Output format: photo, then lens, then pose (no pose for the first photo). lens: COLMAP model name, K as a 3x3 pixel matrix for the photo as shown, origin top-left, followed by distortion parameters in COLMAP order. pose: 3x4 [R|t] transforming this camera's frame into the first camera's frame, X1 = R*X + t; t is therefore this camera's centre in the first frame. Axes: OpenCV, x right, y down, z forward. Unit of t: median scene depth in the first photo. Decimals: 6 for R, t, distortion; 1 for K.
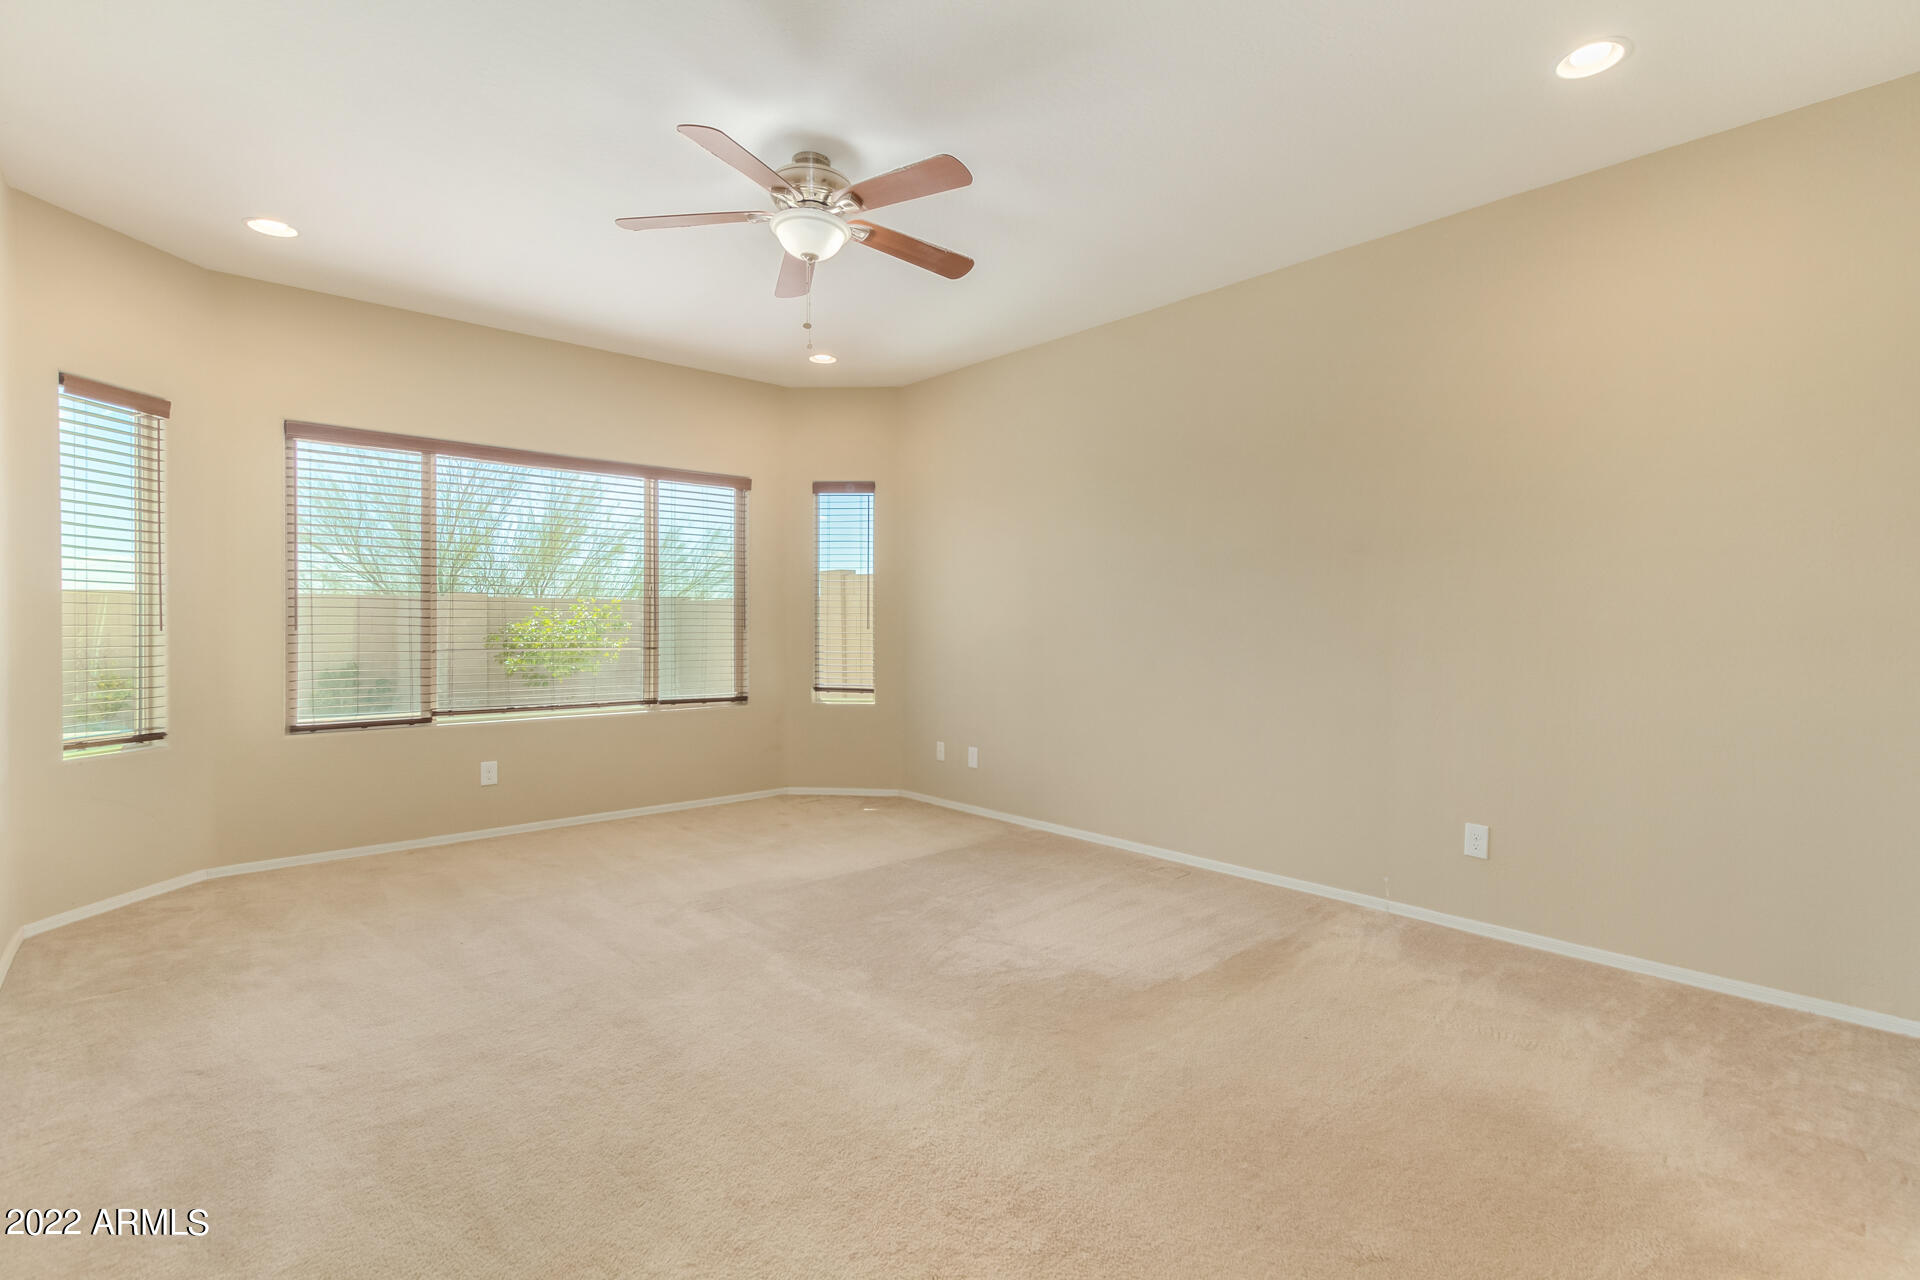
lens RADIAL K [[886.9, 0, 941.6], [0, 886.9, 643.6], [0, 0, 1]] dist [0.003716, -0.000072]
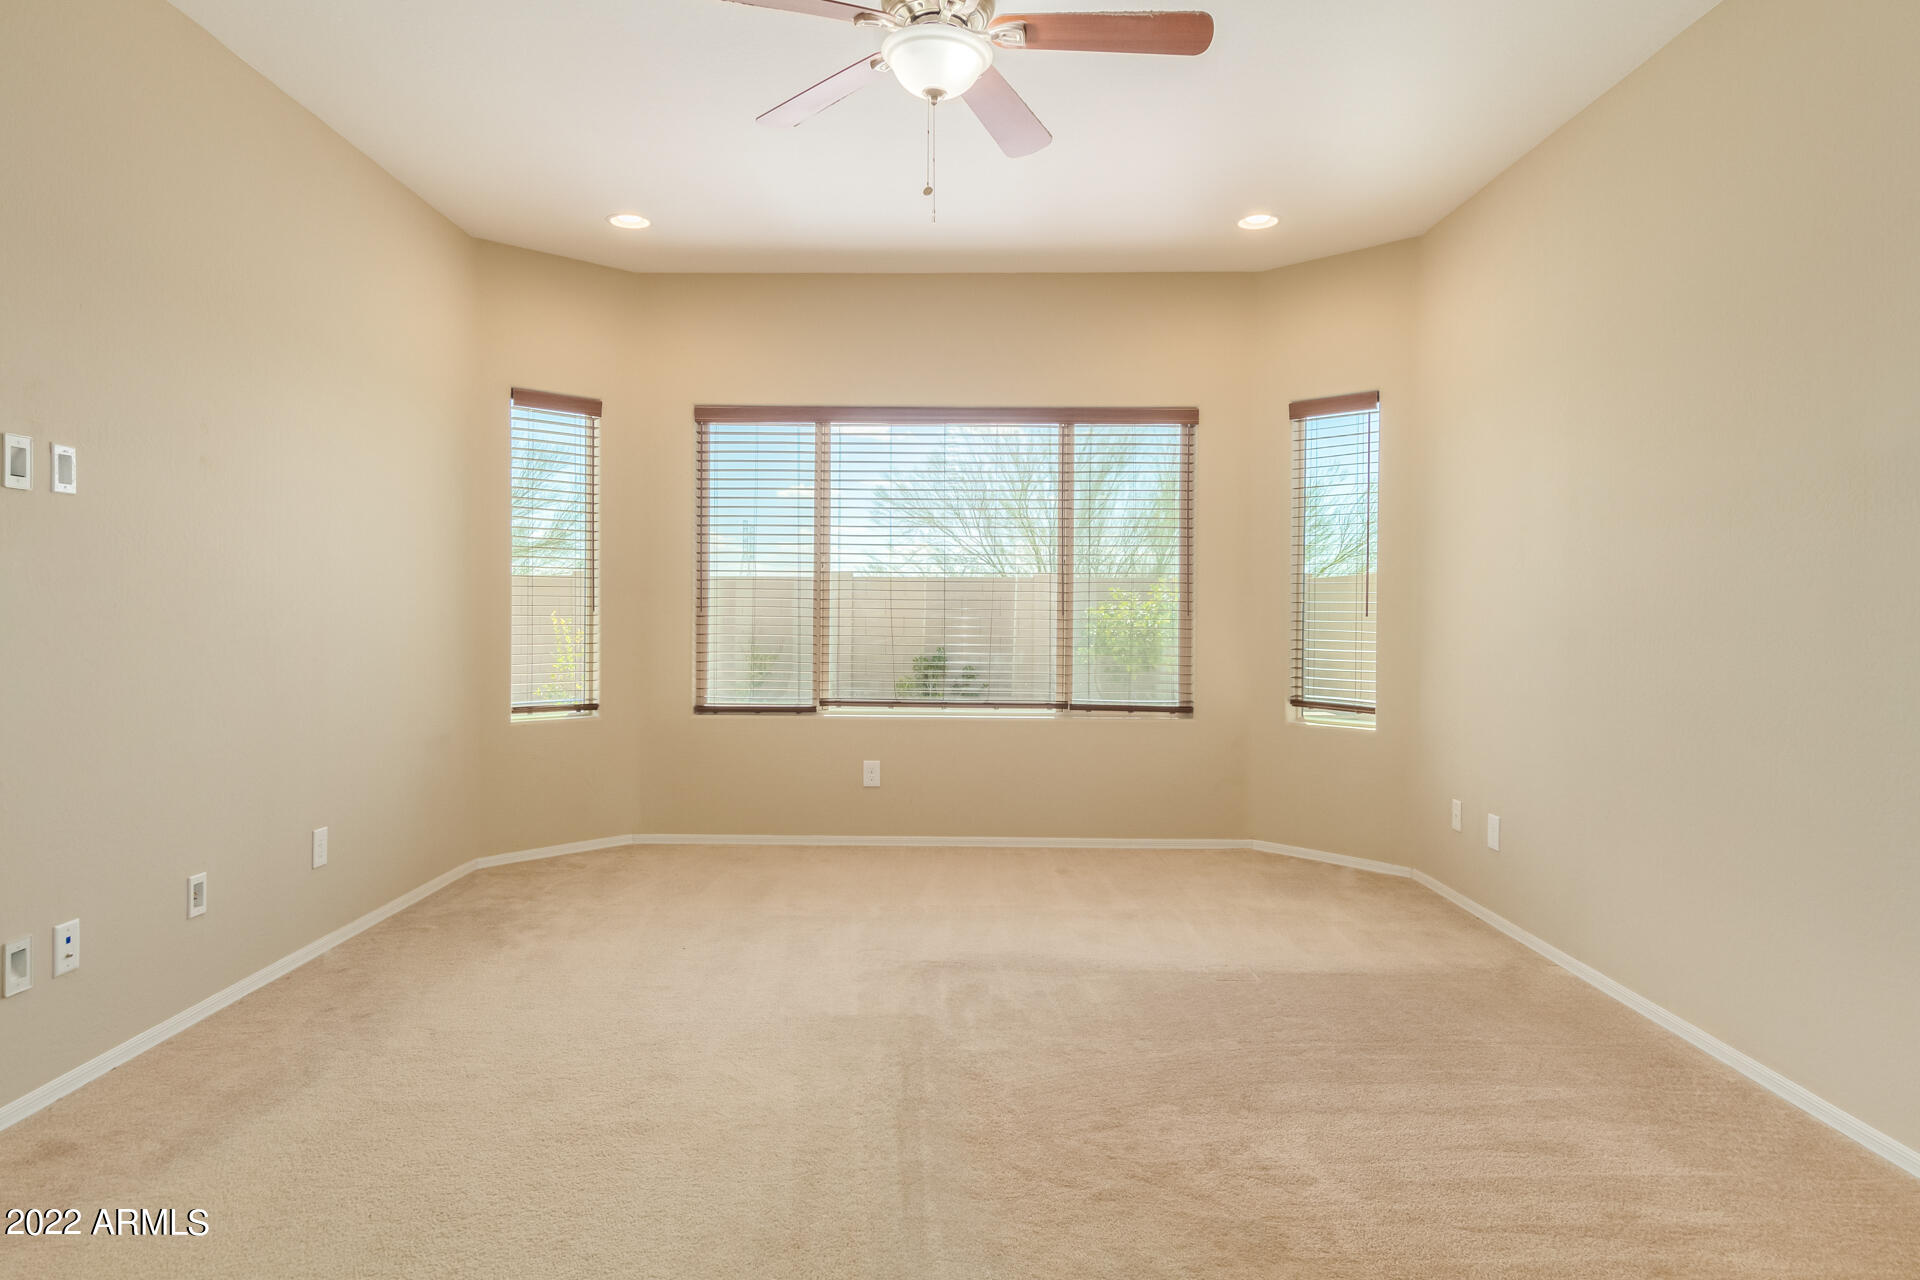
lens RADIAL K [[1119.4, 0, 956.3], [0, 1119.4, 625.1], [0, 0, 1]] dist [0.004690, 0.006238]
pose [[0.740300, 0.011979, -0.672170, 0.274475], [-0.020414, 0.999781, -0.004665, 0.000342], [0.671967, 0.017175, 0.740382, 0.197399]]
